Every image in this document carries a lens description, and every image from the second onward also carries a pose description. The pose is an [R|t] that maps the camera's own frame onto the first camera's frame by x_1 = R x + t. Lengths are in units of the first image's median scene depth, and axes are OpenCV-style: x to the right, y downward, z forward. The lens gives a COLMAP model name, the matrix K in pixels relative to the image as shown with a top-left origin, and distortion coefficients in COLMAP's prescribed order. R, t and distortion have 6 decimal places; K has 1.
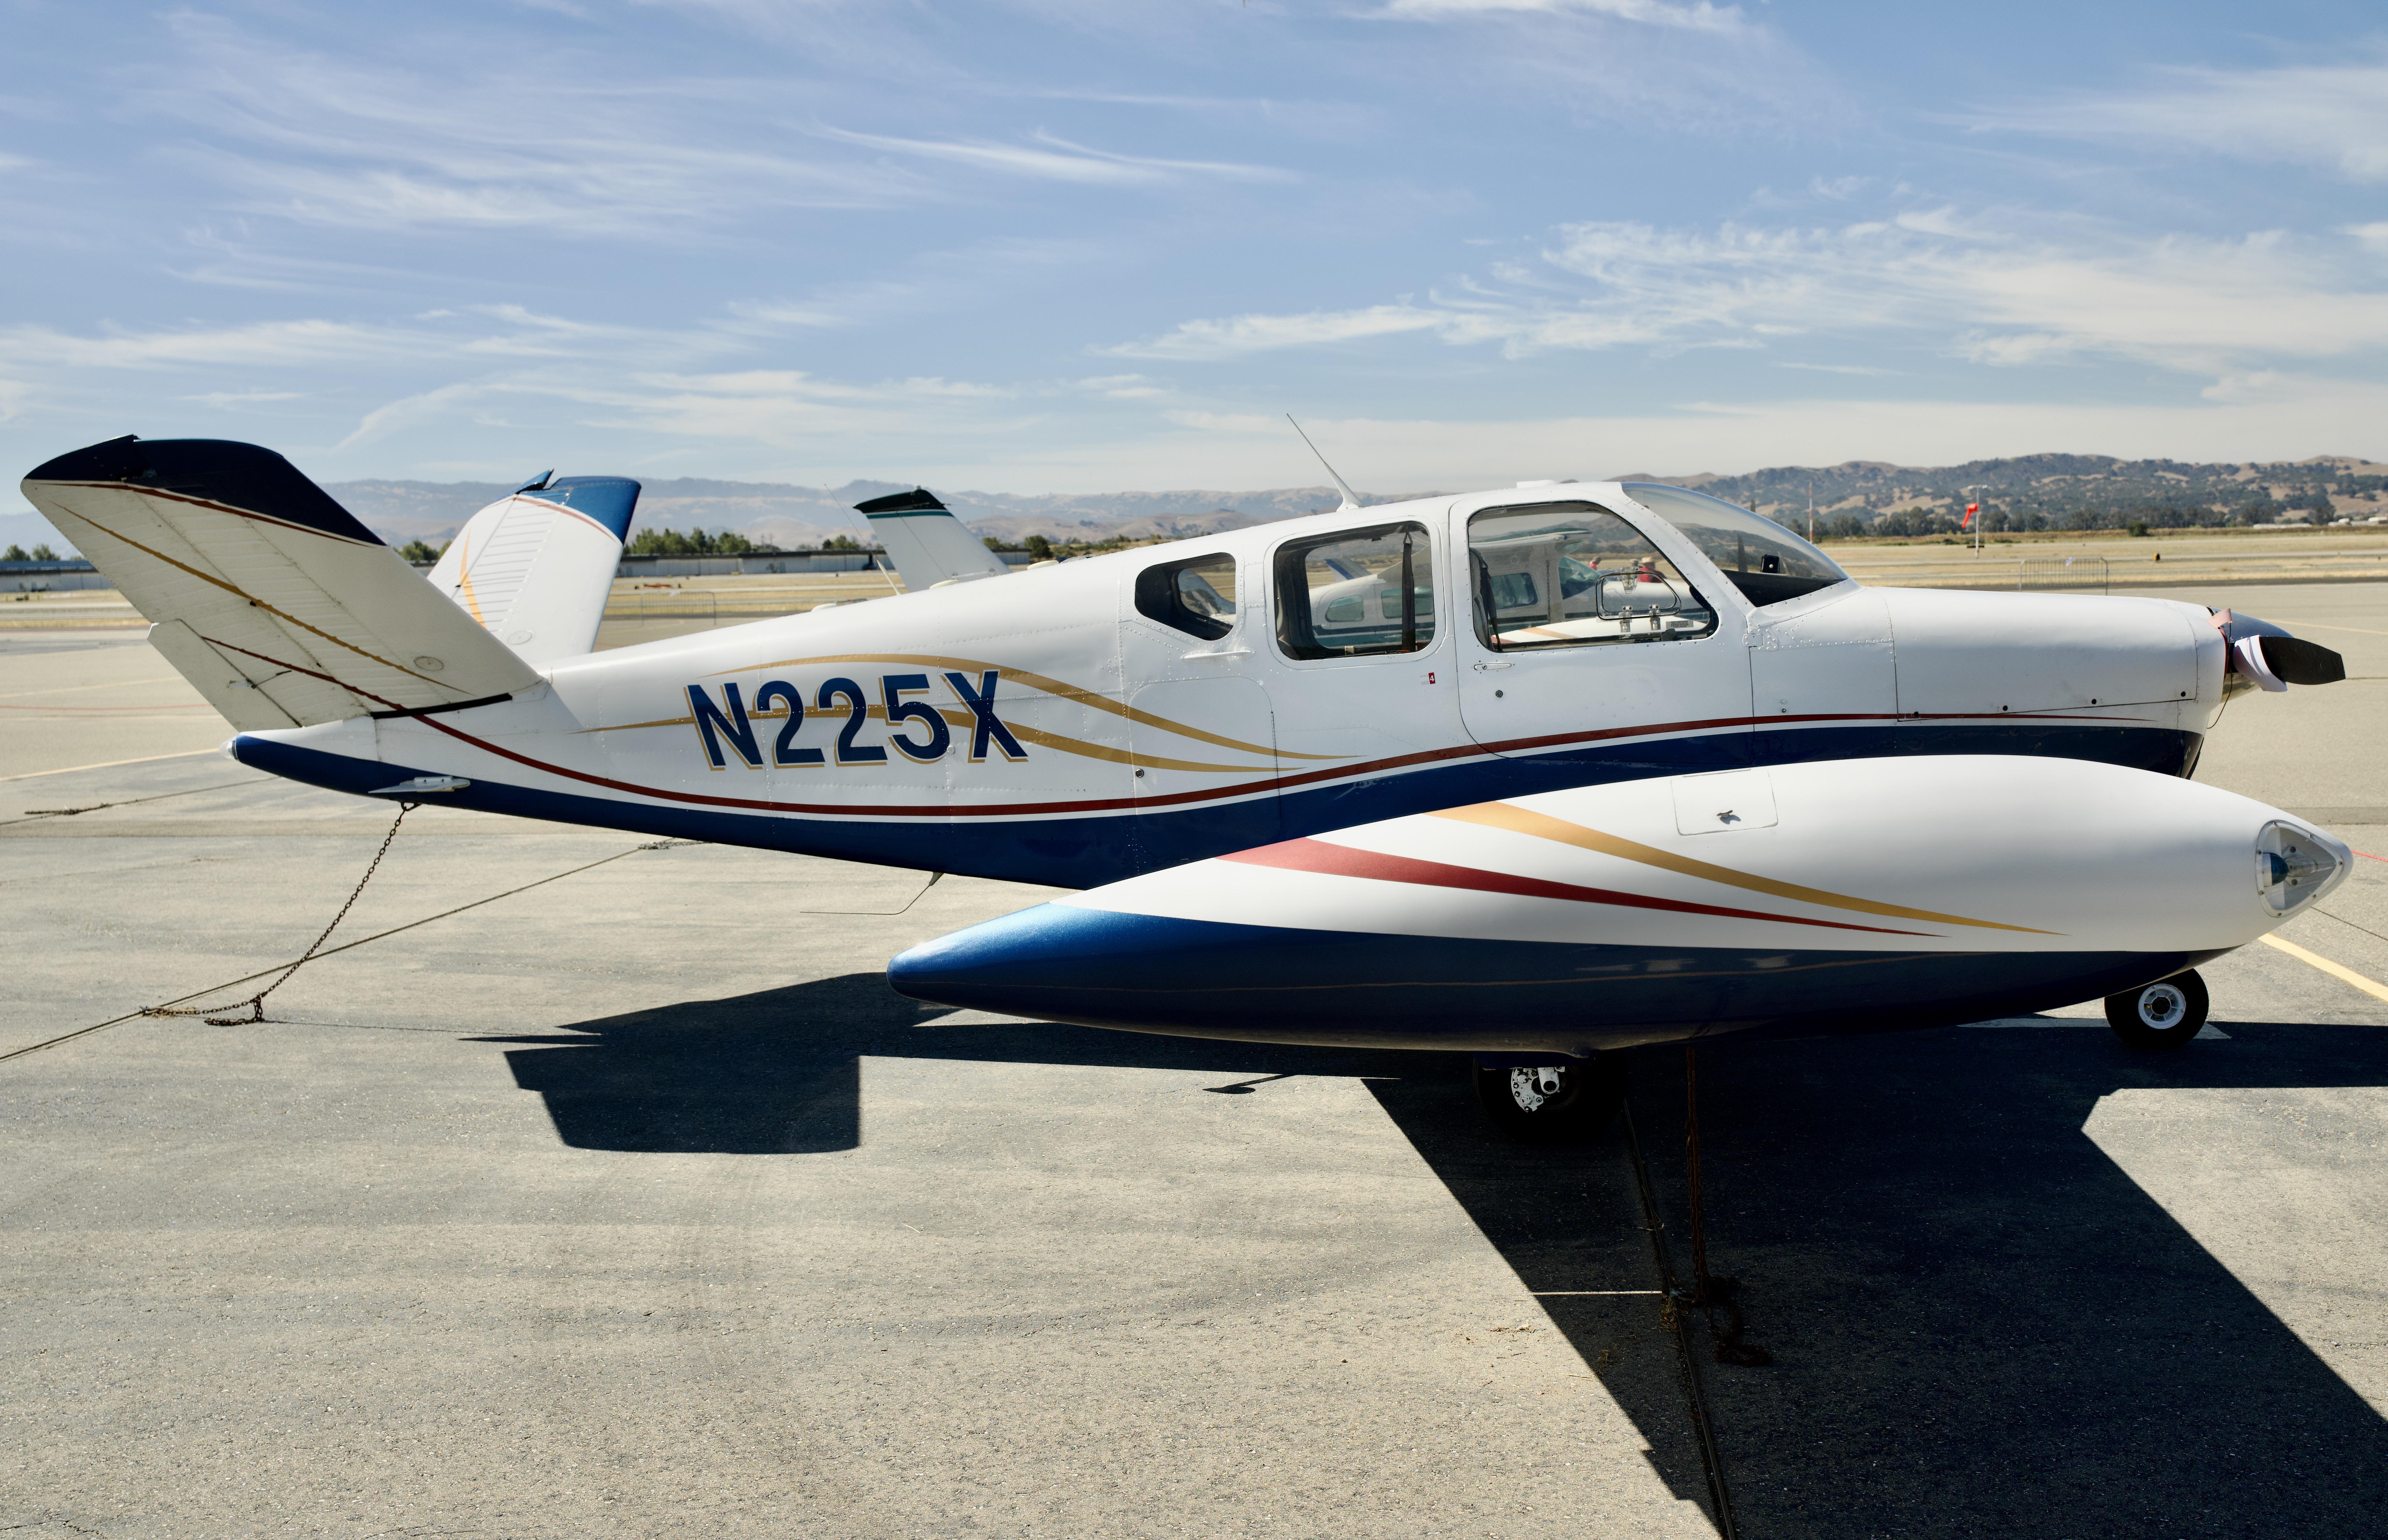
lens RADIAL K [[2144.3, 0, 1197.2], [0, 2144.3, 783.0], [0, 0, 1]] dist [-0.001869, 0.032813]
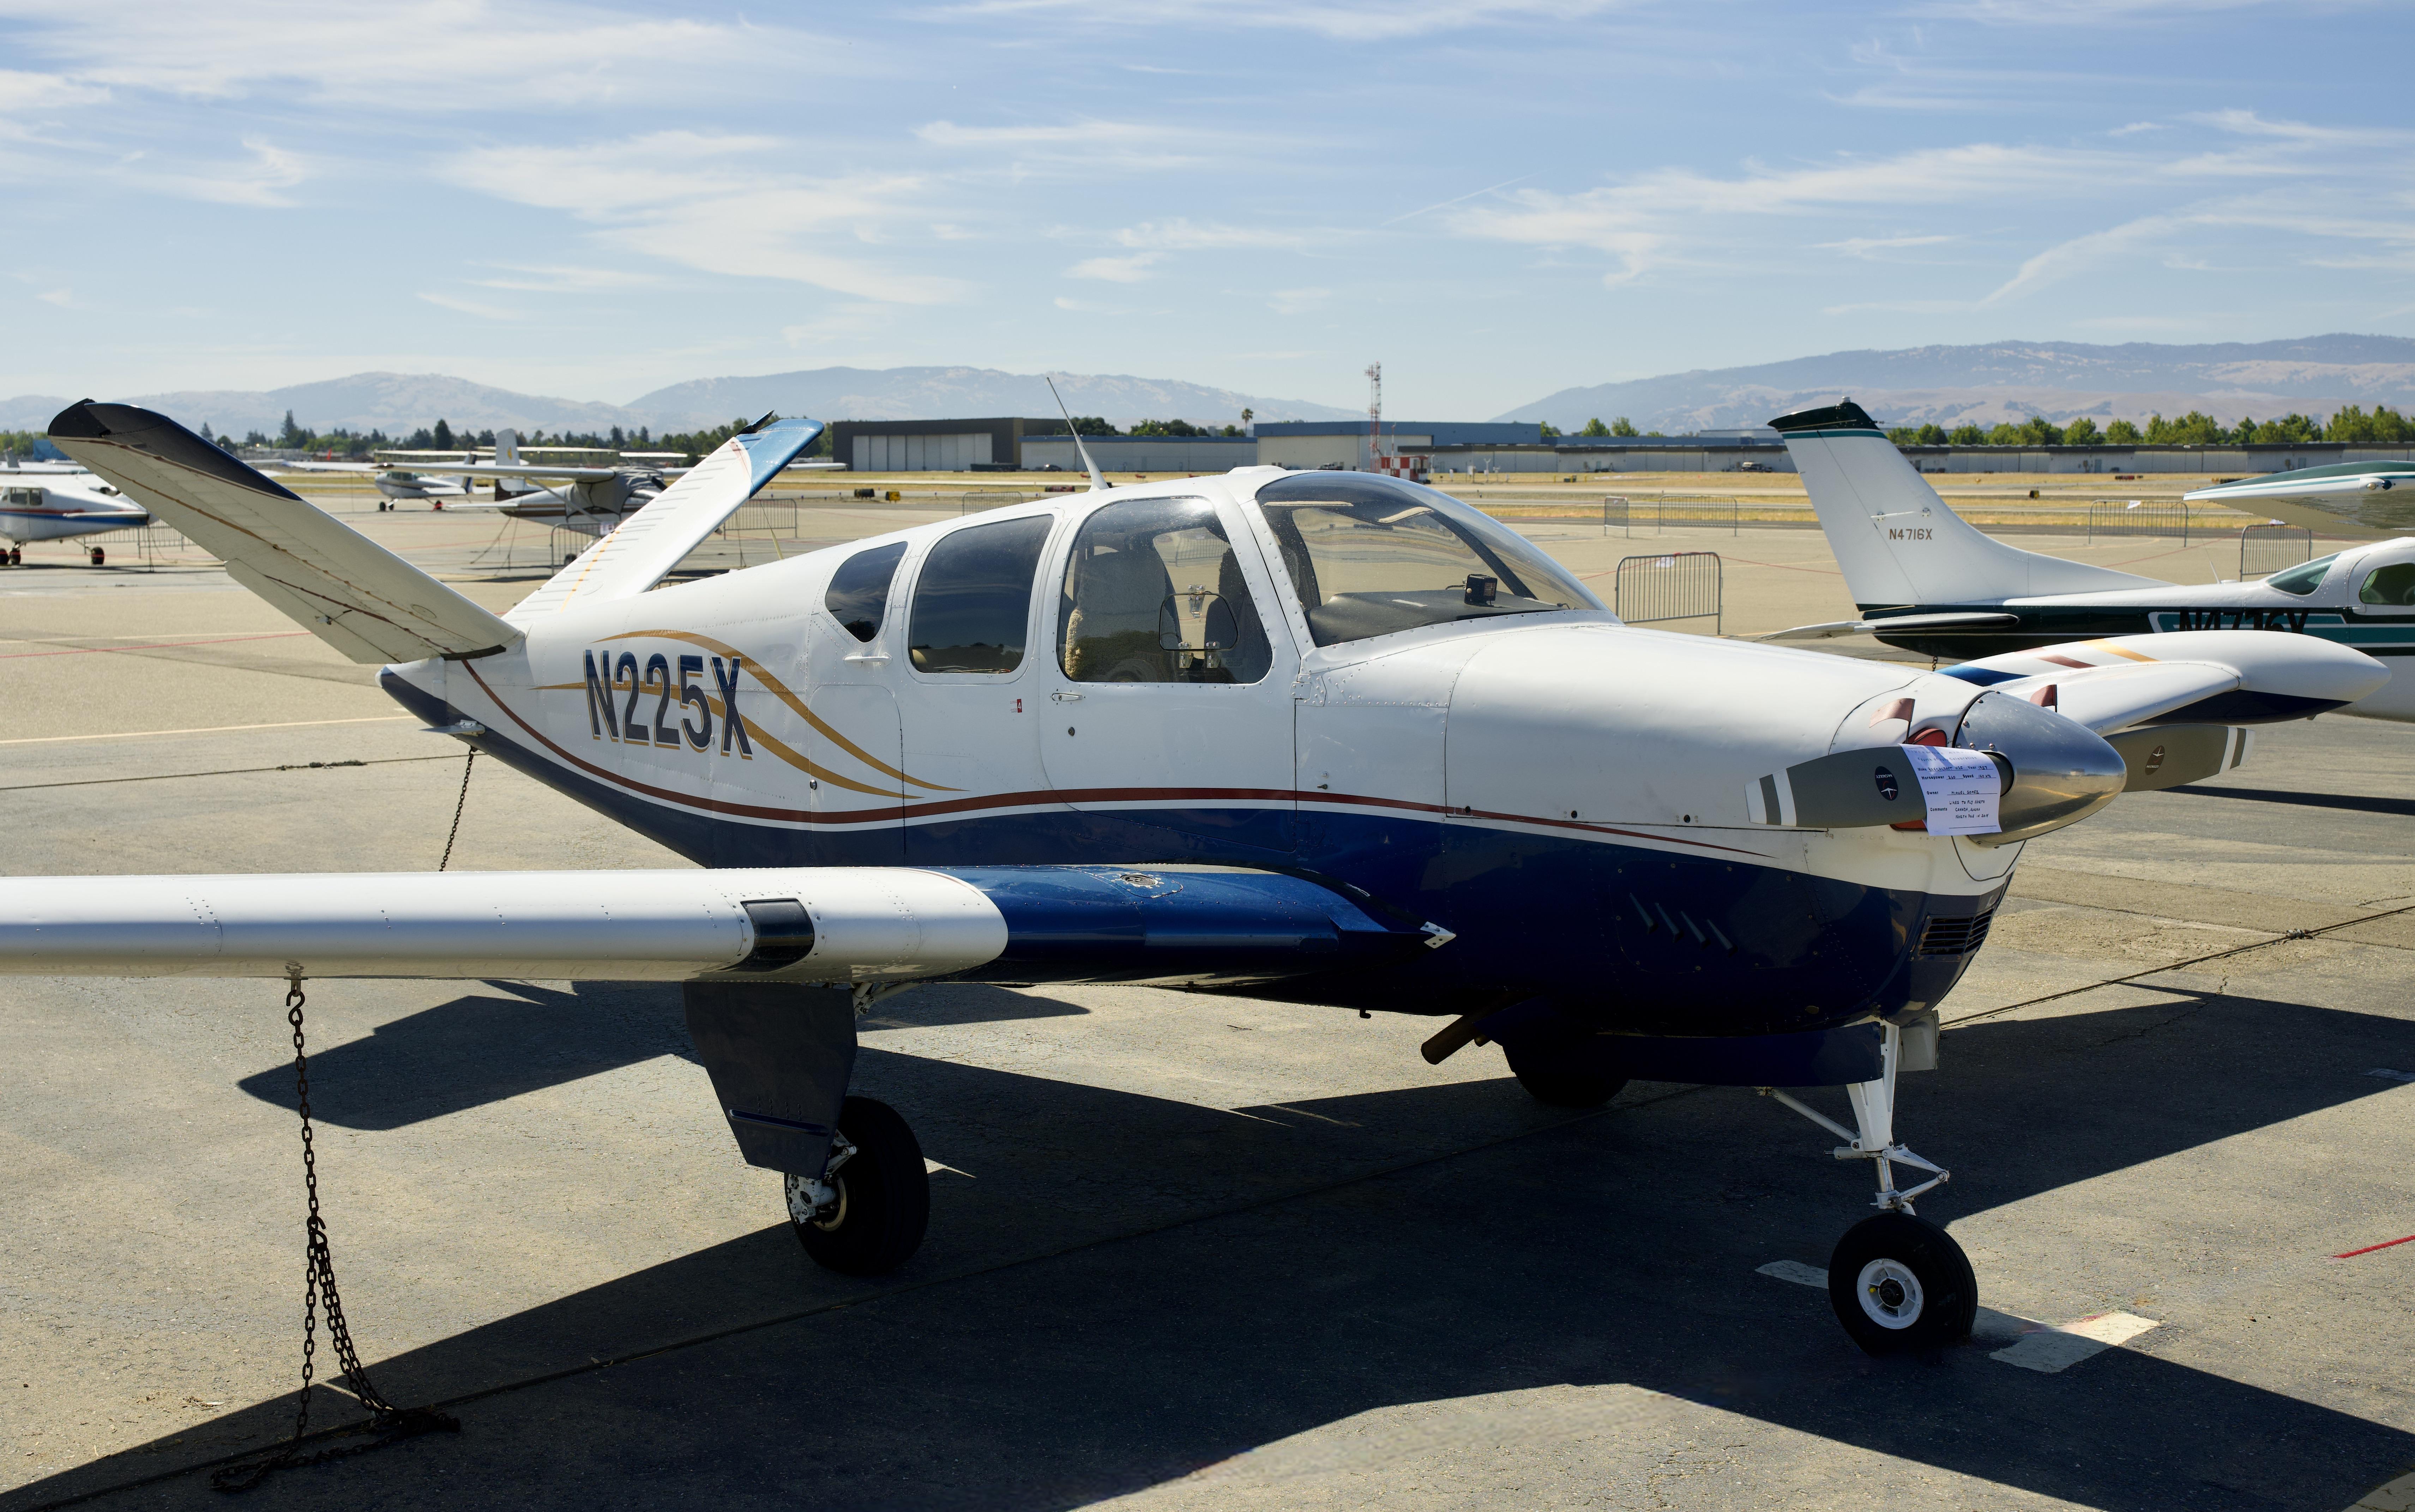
lens RADIAL K [[2713.9, 0, 1209.3], [0, 2713.9, 750.4], [0, 0, 1]] dist [0.057465, 0.000000]
pose [[0.780736, 0.091785, -0.618084, 0.755623], [-0.085666, 0.995536, 0.039628, -0.073521], [0.618961, 0.022010, 0.785113, 0.203164]]
